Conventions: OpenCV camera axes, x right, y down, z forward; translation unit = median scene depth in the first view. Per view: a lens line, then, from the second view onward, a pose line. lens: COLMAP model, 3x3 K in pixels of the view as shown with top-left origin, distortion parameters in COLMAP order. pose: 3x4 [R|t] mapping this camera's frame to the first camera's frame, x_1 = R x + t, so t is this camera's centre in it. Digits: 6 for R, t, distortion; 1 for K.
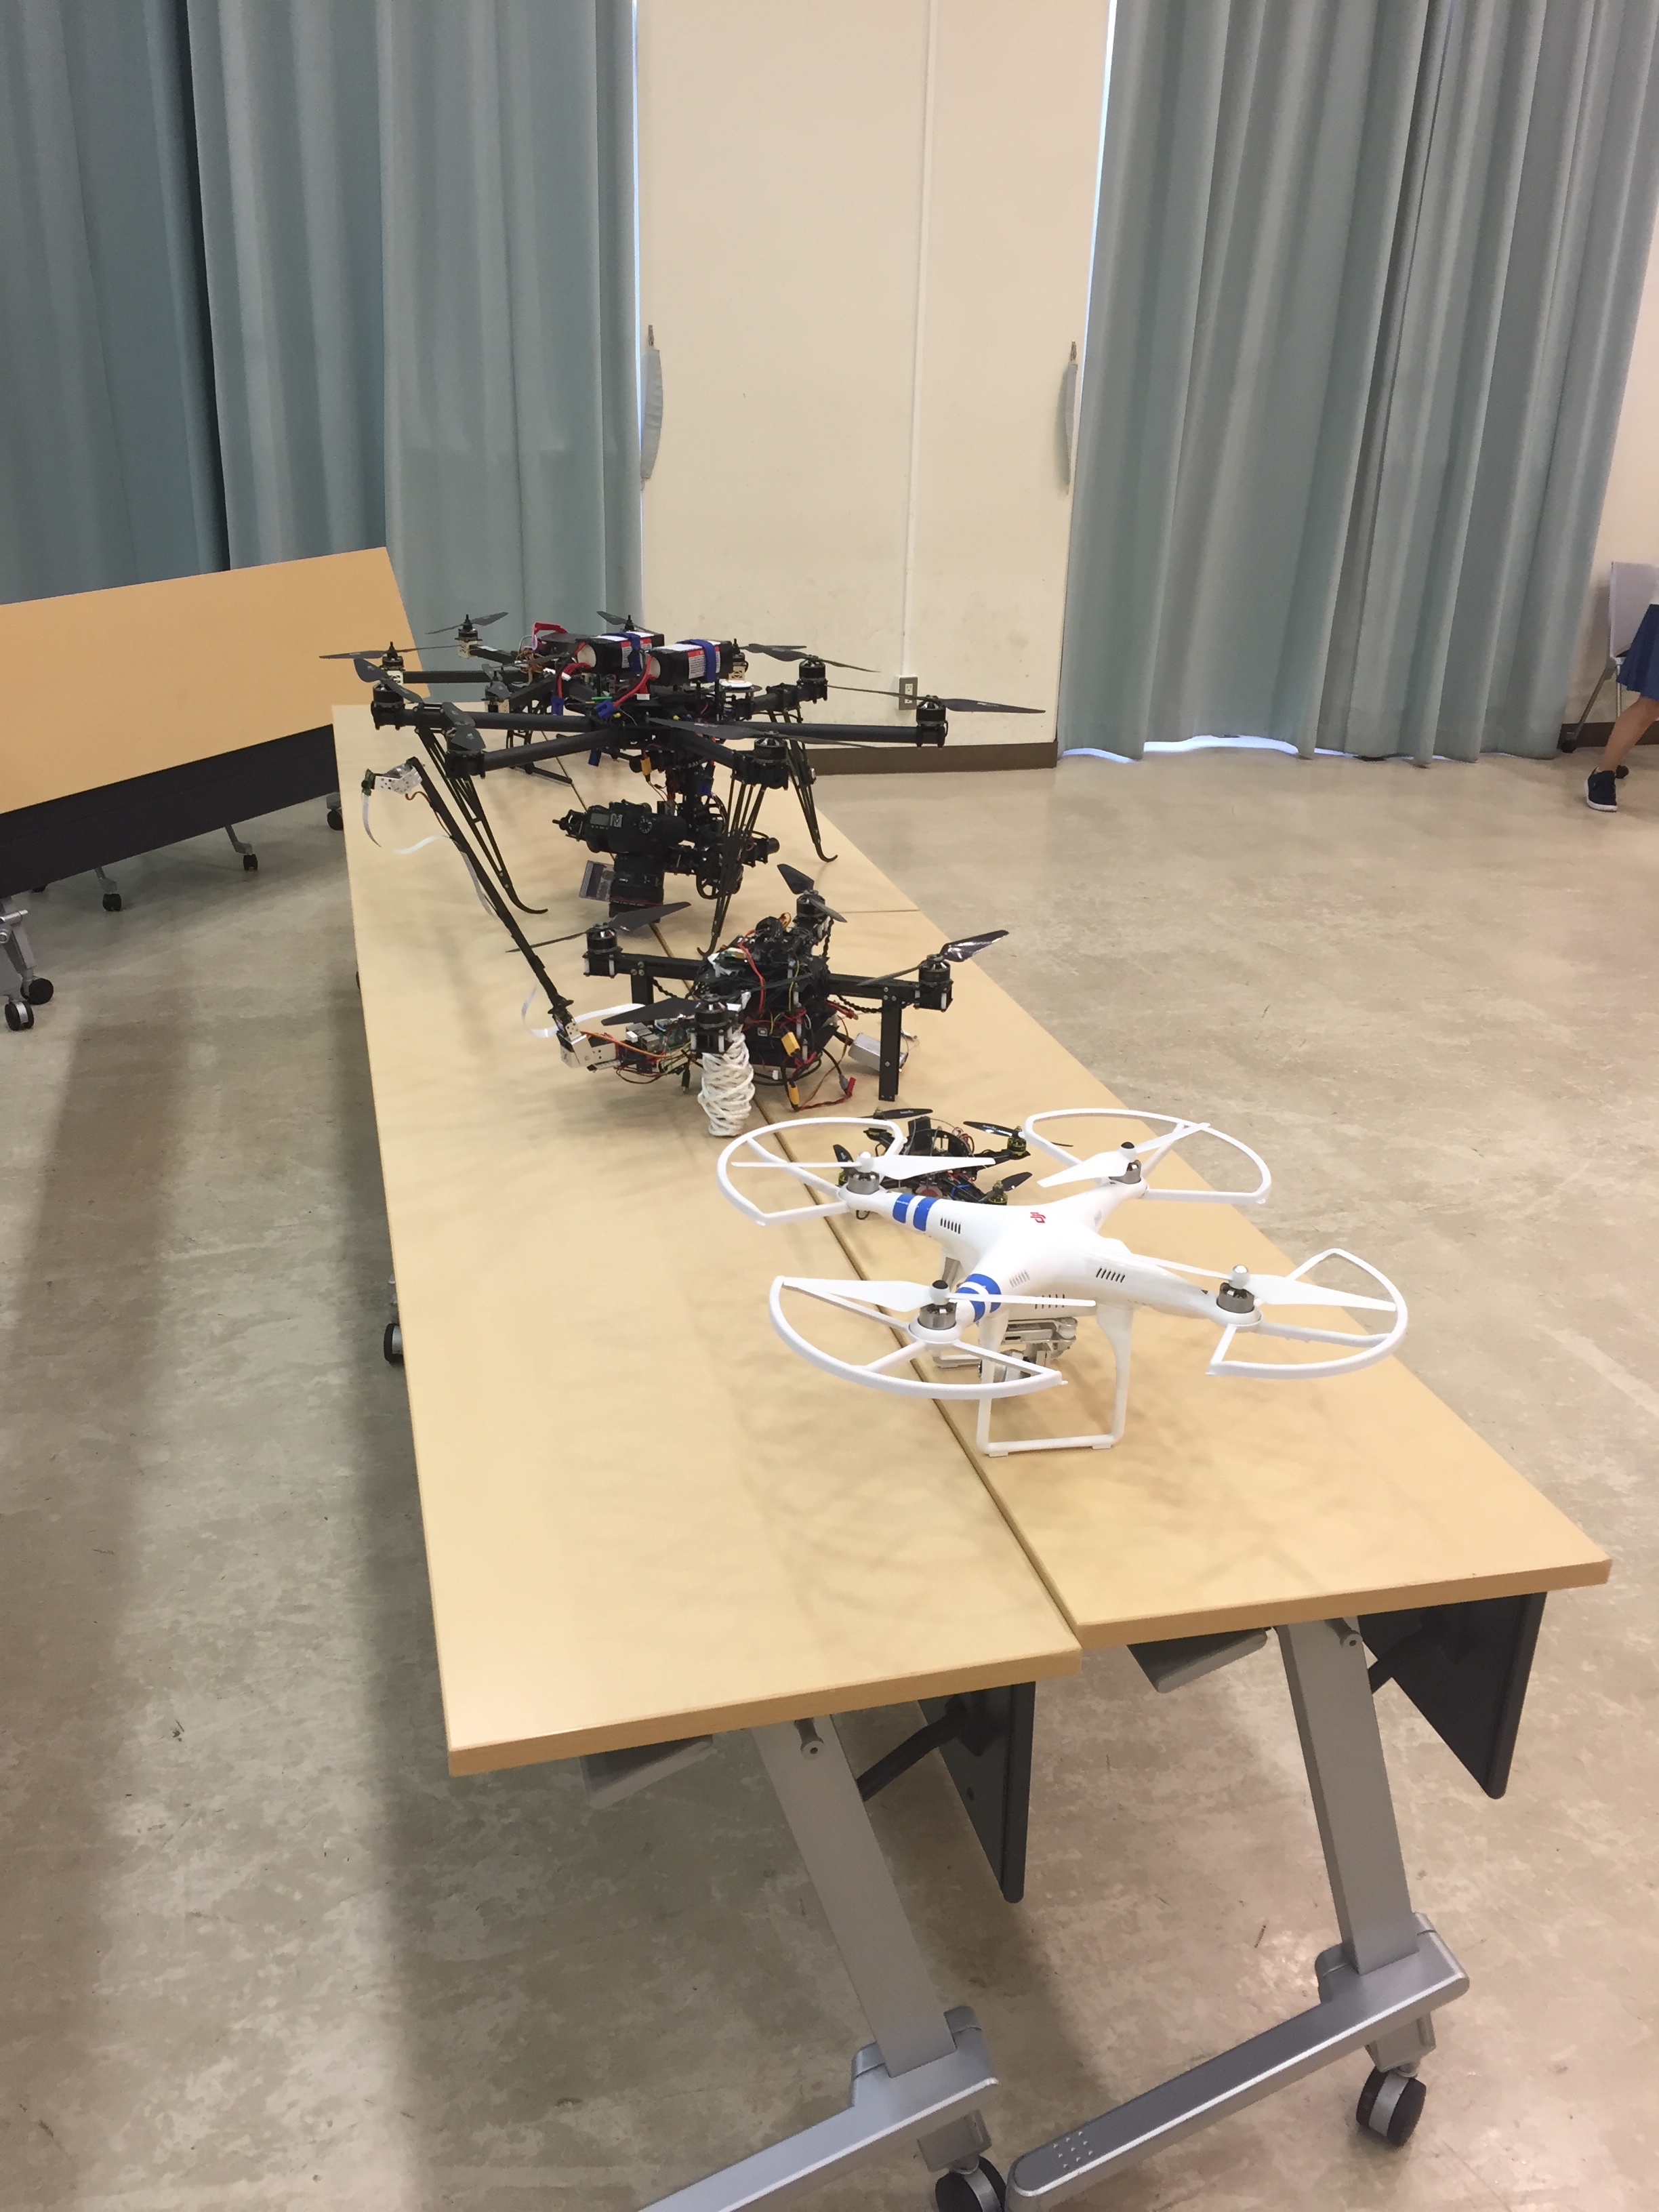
lens RADIAL K [[1879.3, 0, 827.0], [0, 1879.3, 1110.0], [0, 0, 1]] dist [-0.007049, -0.001747]
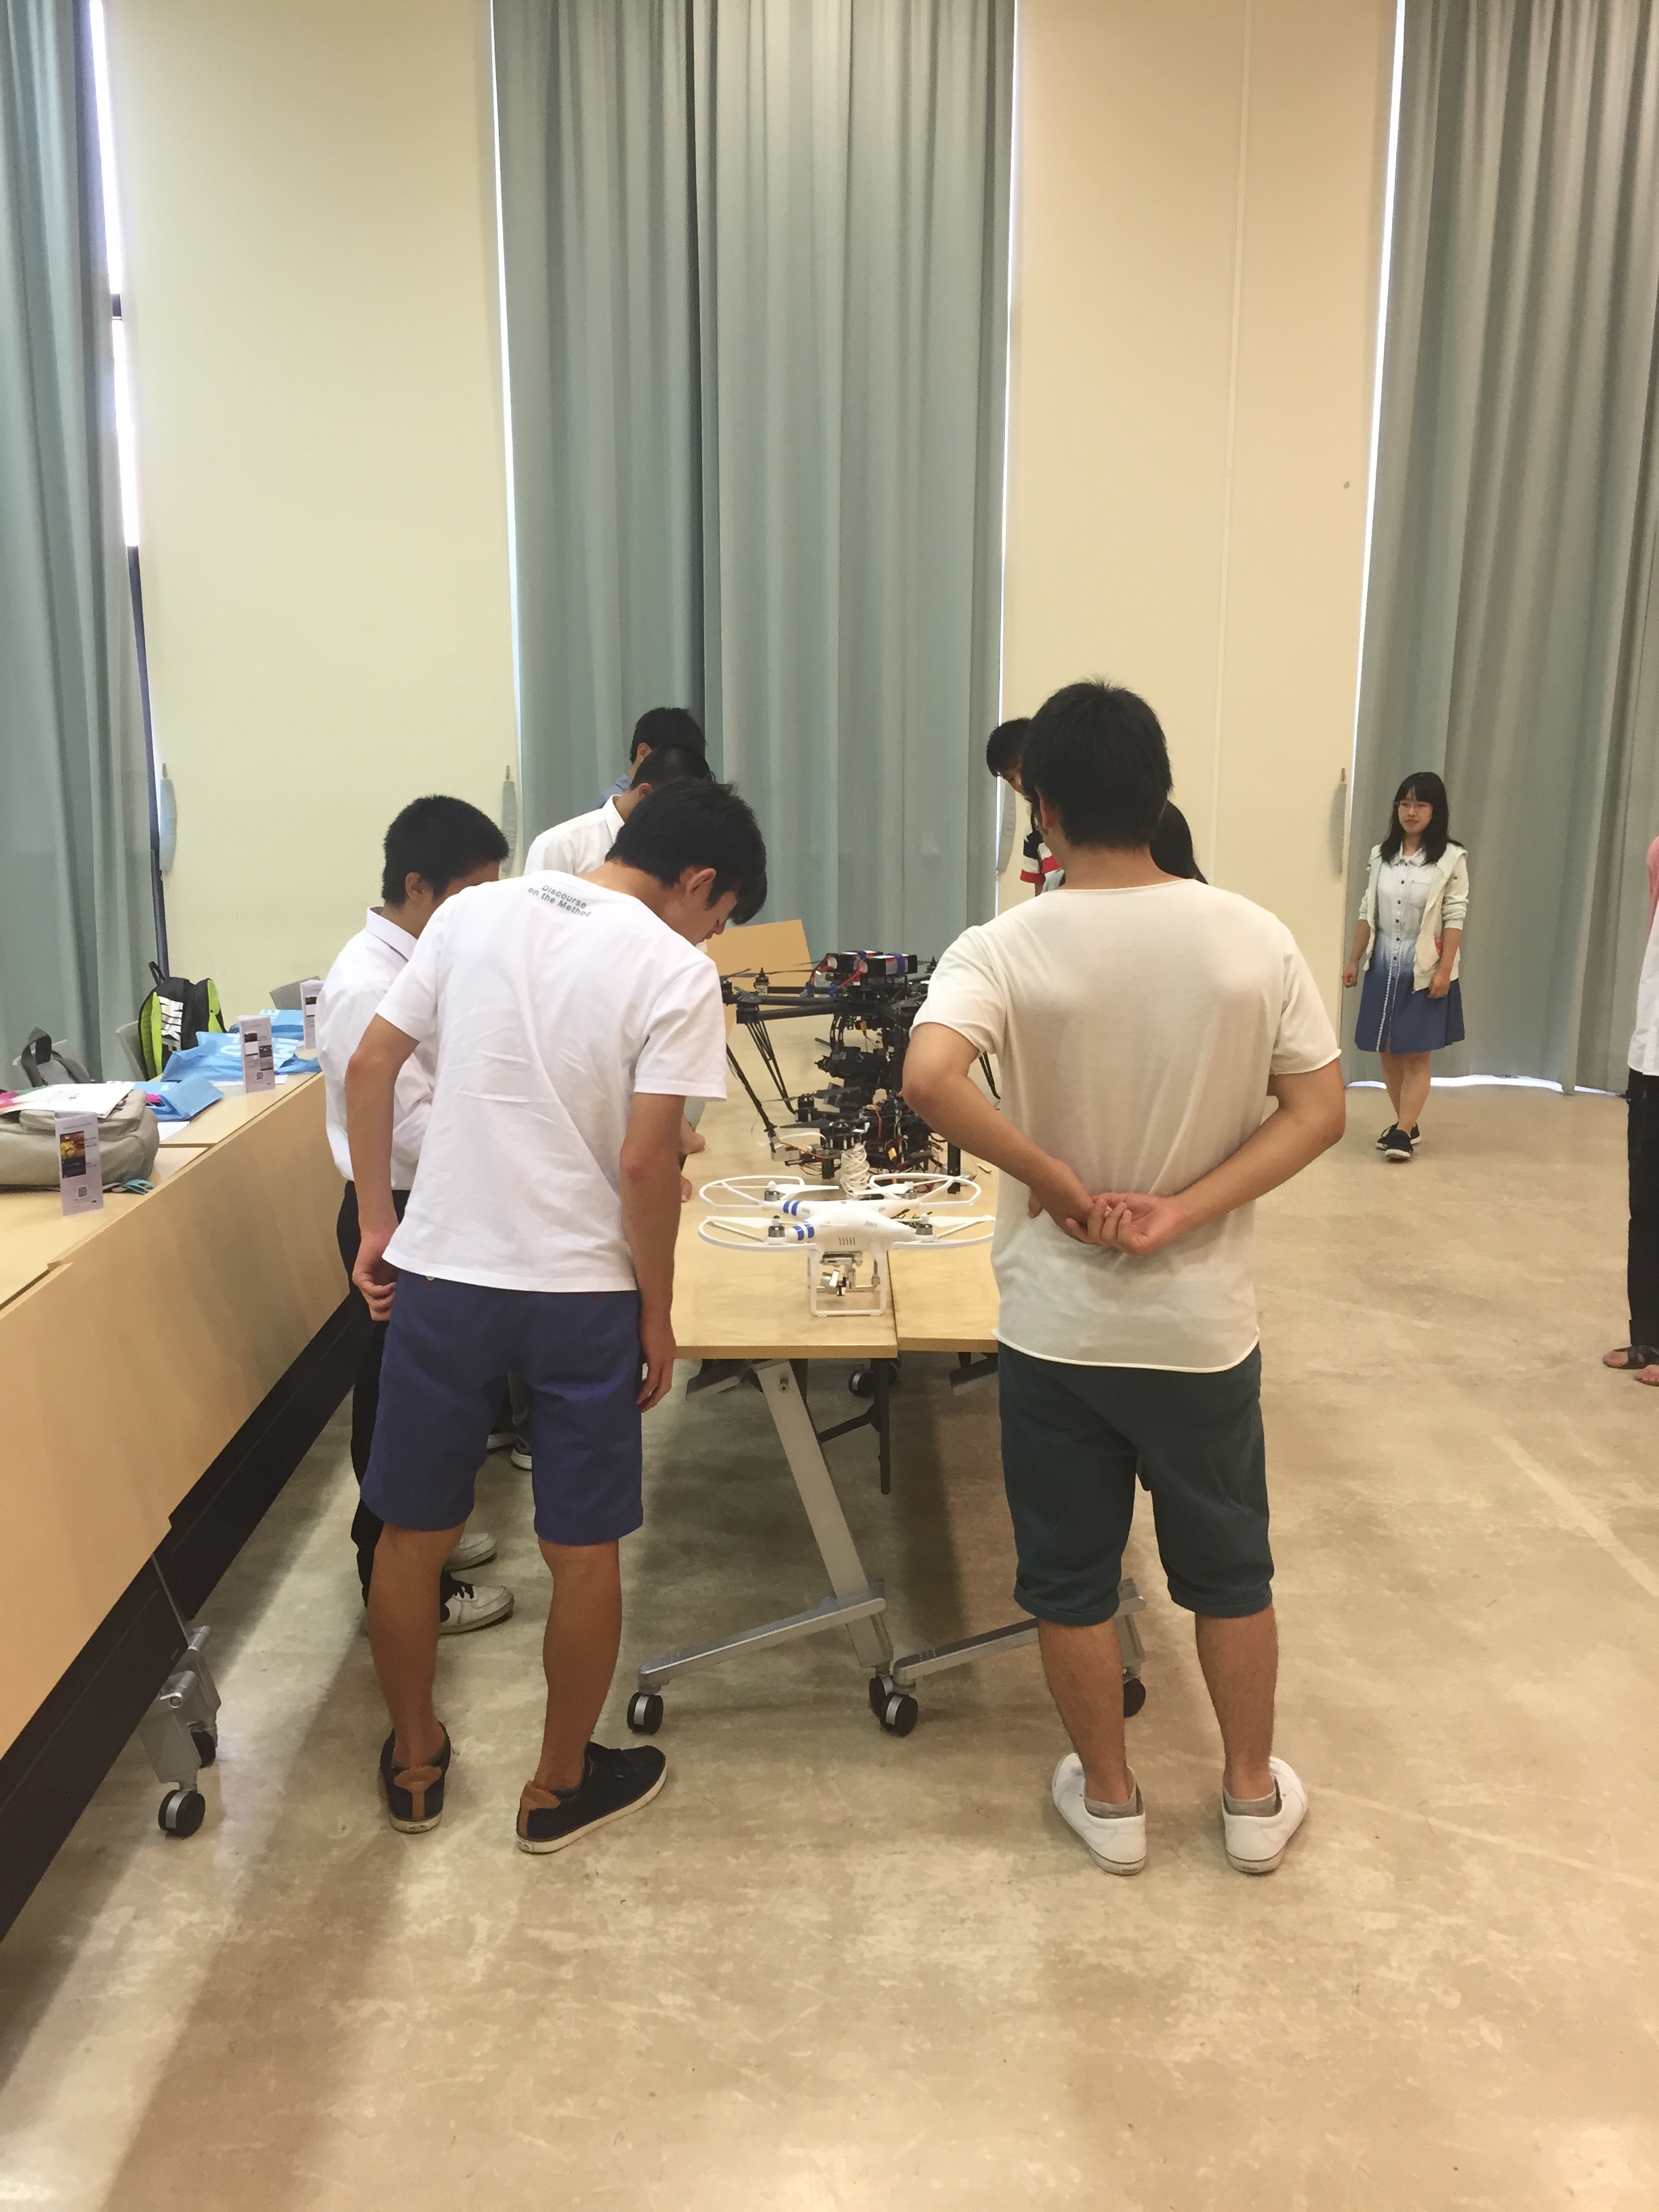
lens RADIAL K [[1879.3, 0, 830.0], [0, 1879.3, 1106.7], [0, 0, 1]] dist [-0.007049, -0.001747]
pose [[0.964219, 0.021626, -0.264225, 0.247741], [-0.074935, 0.978257, -0.193388, 0.169943], [0.254297, 0.206268, 0.944874, -0.468680]]
